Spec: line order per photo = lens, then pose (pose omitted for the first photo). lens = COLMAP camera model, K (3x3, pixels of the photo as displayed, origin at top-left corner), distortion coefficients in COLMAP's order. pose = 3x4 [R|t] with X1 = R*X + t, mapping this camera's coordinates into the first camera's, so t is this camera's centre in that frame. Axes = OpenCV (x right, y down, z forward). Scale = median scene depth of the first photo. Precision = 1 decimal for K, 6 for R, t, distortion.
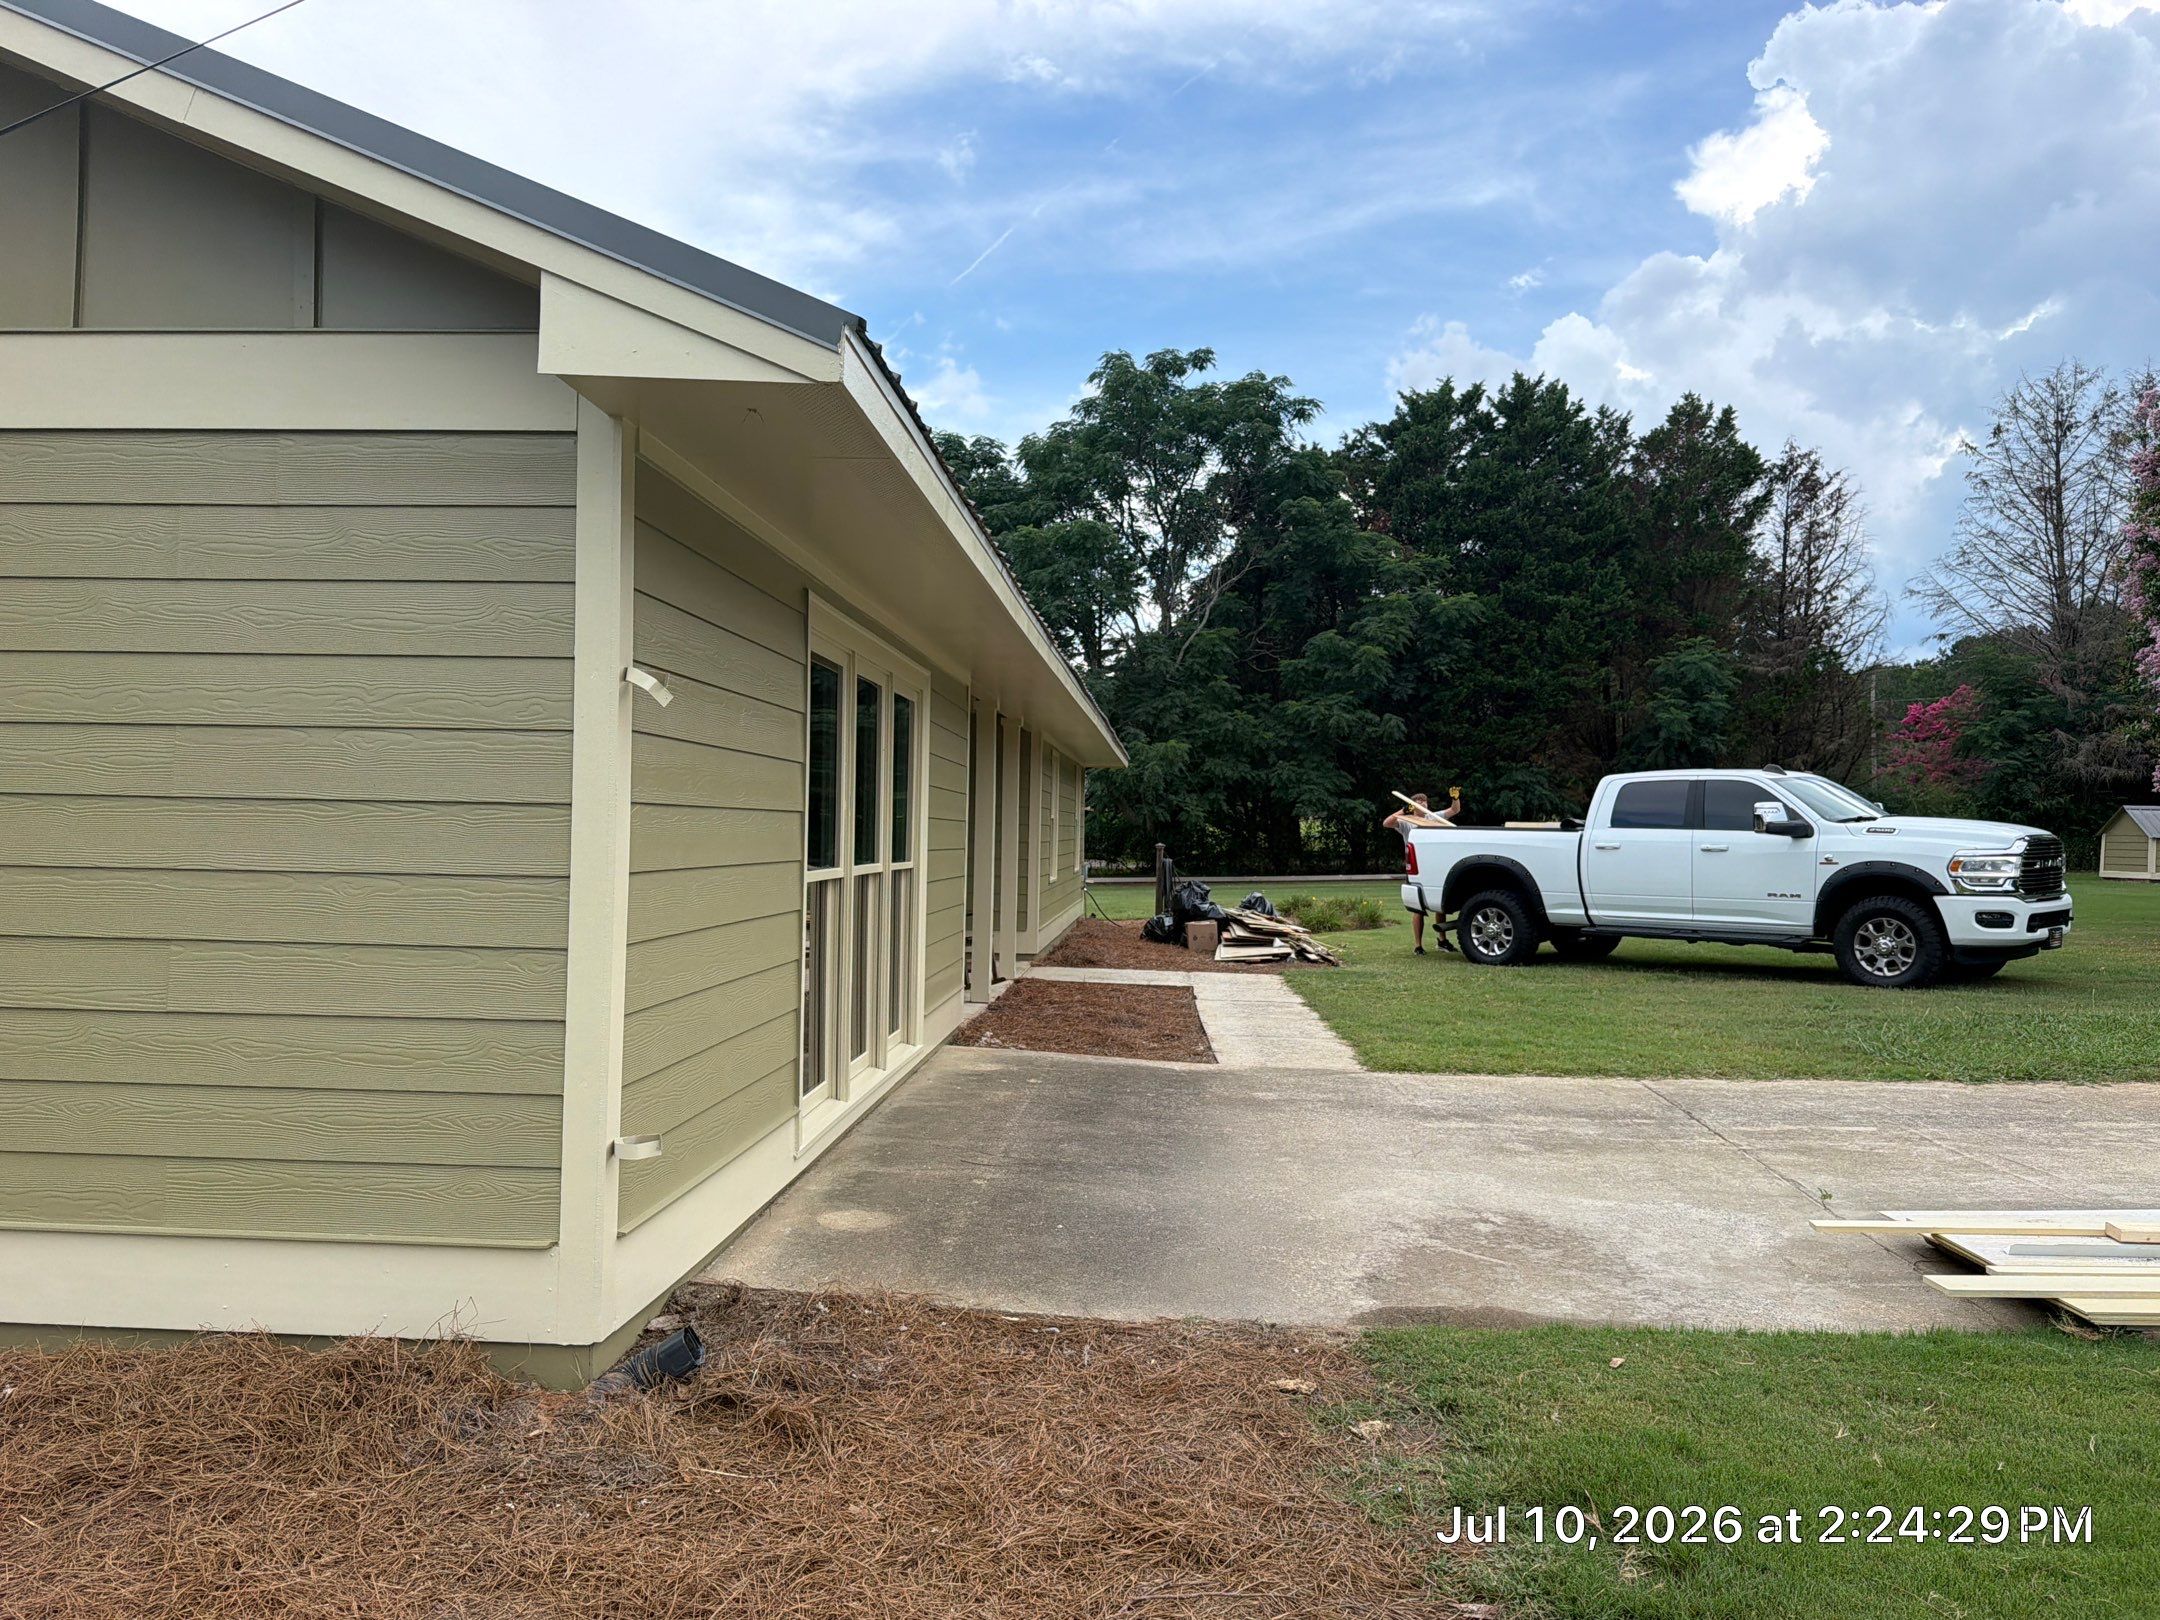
lens RADIAL K [[1508.8, 0, 1115.0], [0, 1508.8, 835.8], [0, 0, 1]] dist [0.027772, -0.035422]
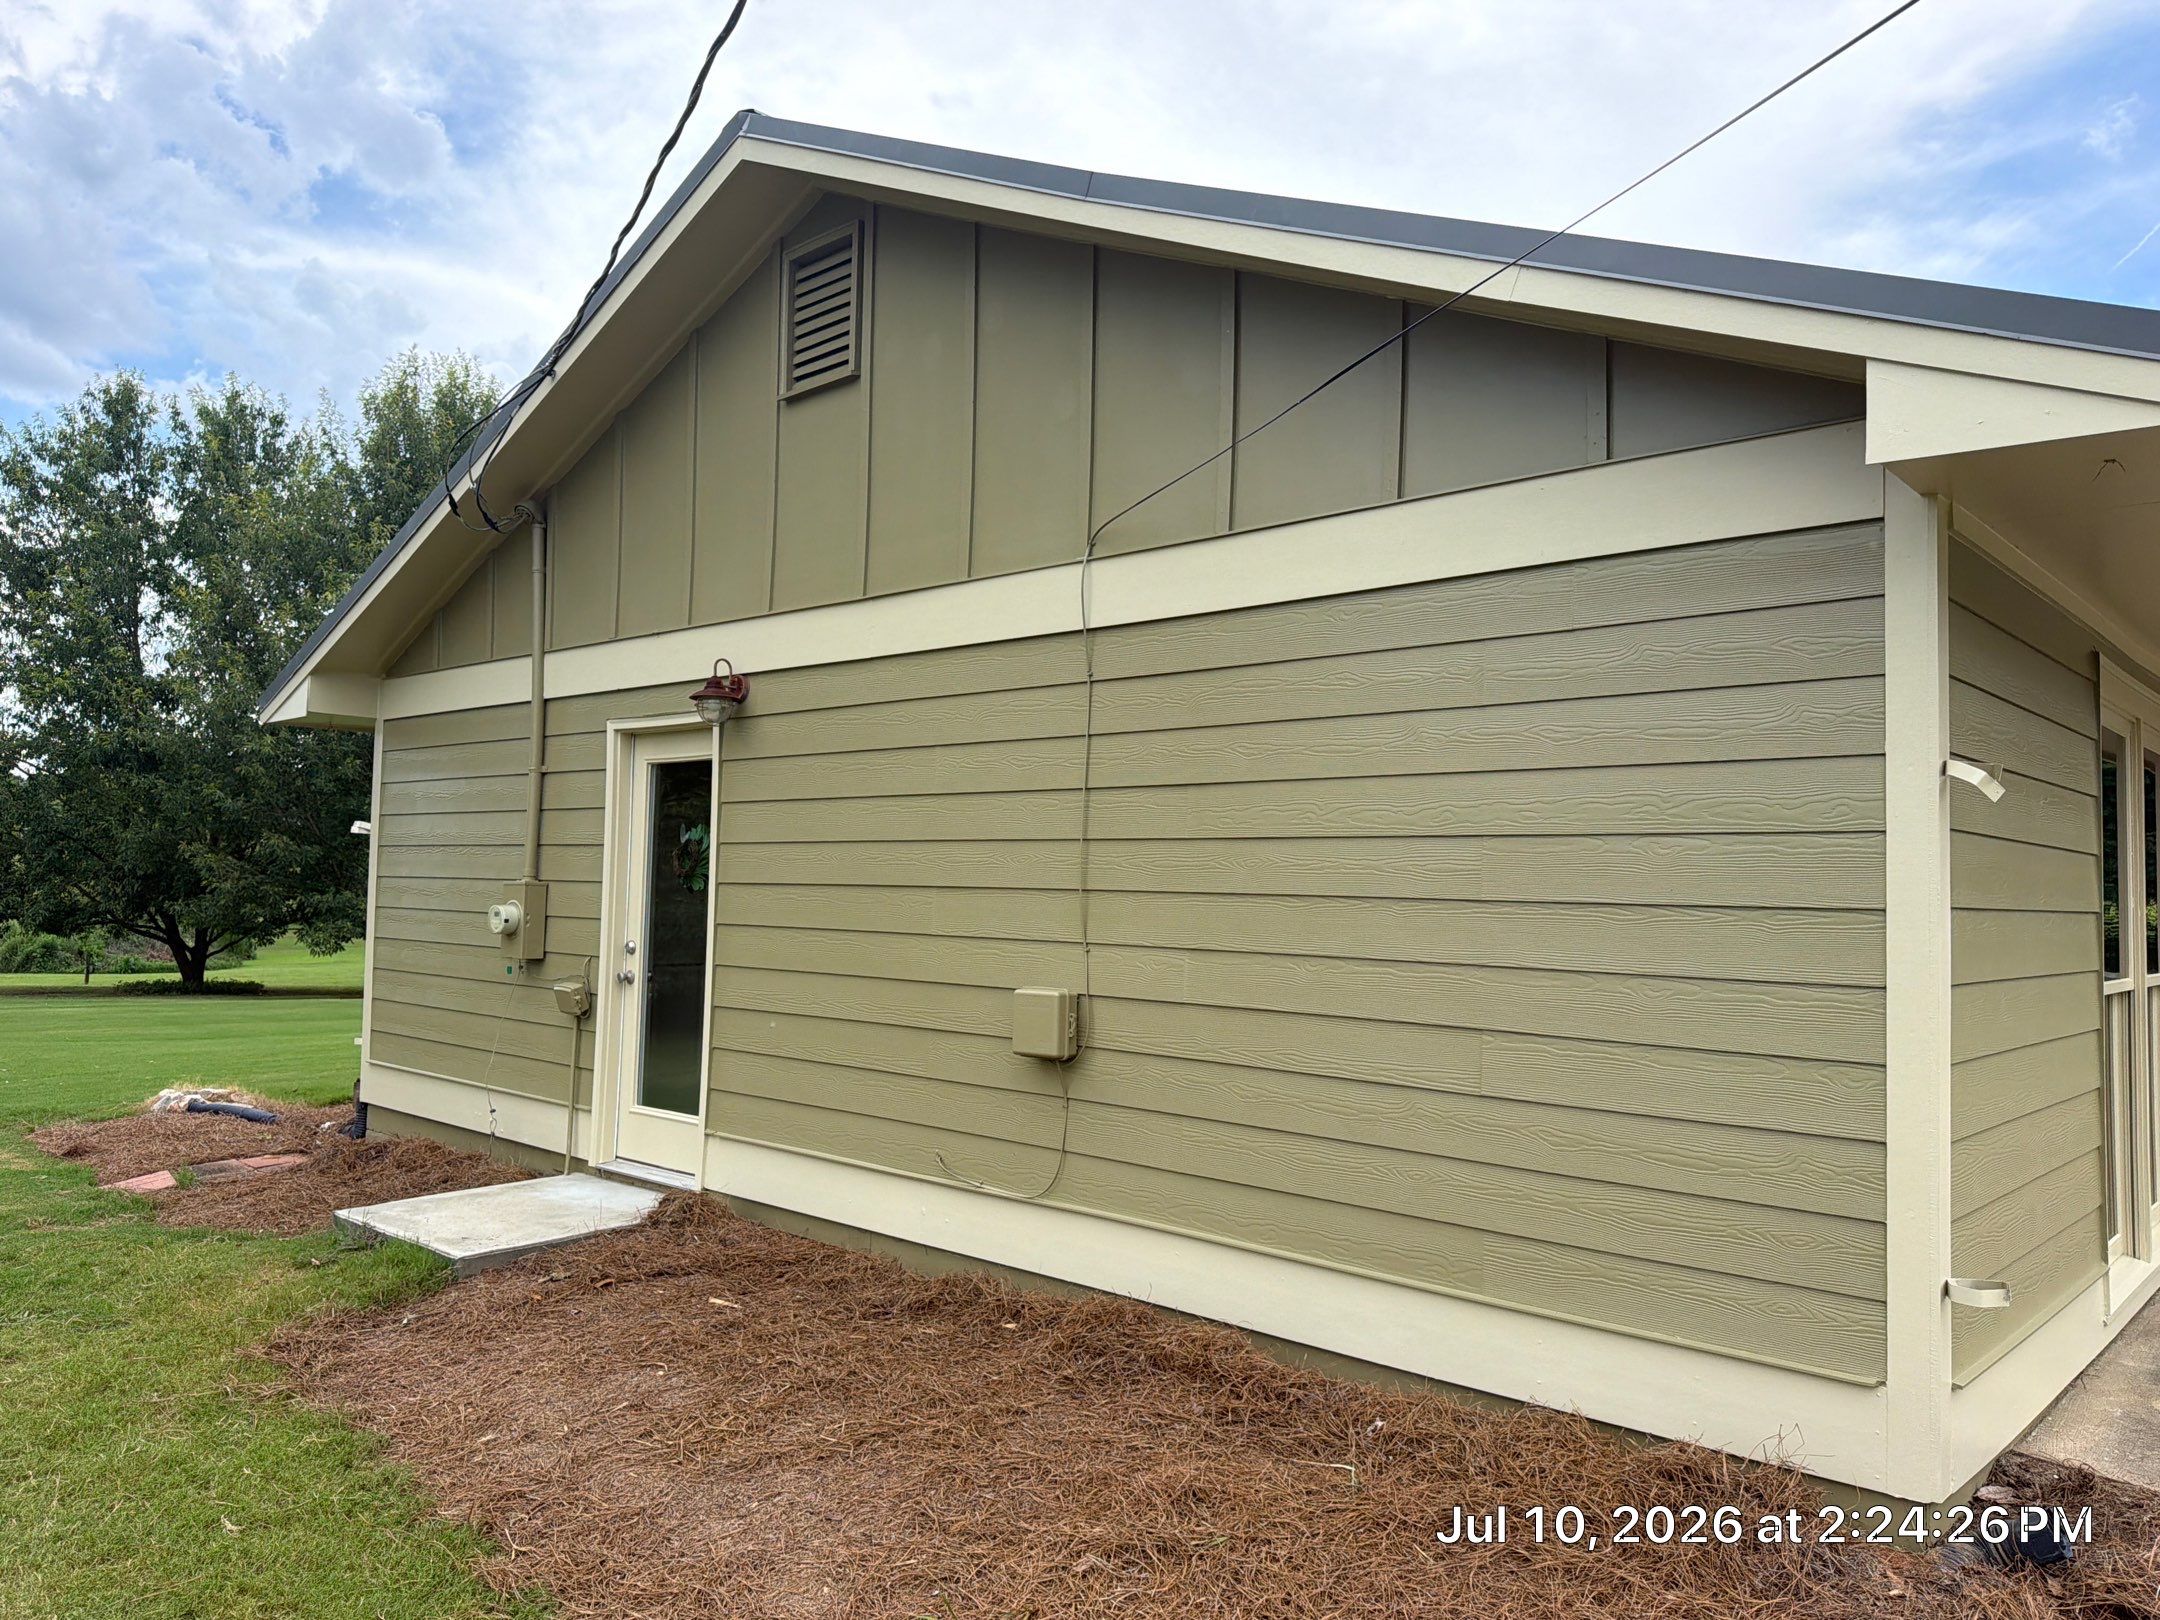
lens RADIAL K [[1540.4, 0, 1113.4], [0, 1540.4, 832.8], [0, 0, 1]] dist [0.027067, -0.041348]
pose [[0.773794, -0.028410, -0.632799, -0.120953], [-0.008952, 0.998404, -0.055770, -0.010755], [0.633374, 0.048819, 0.772305, -0.045759]]
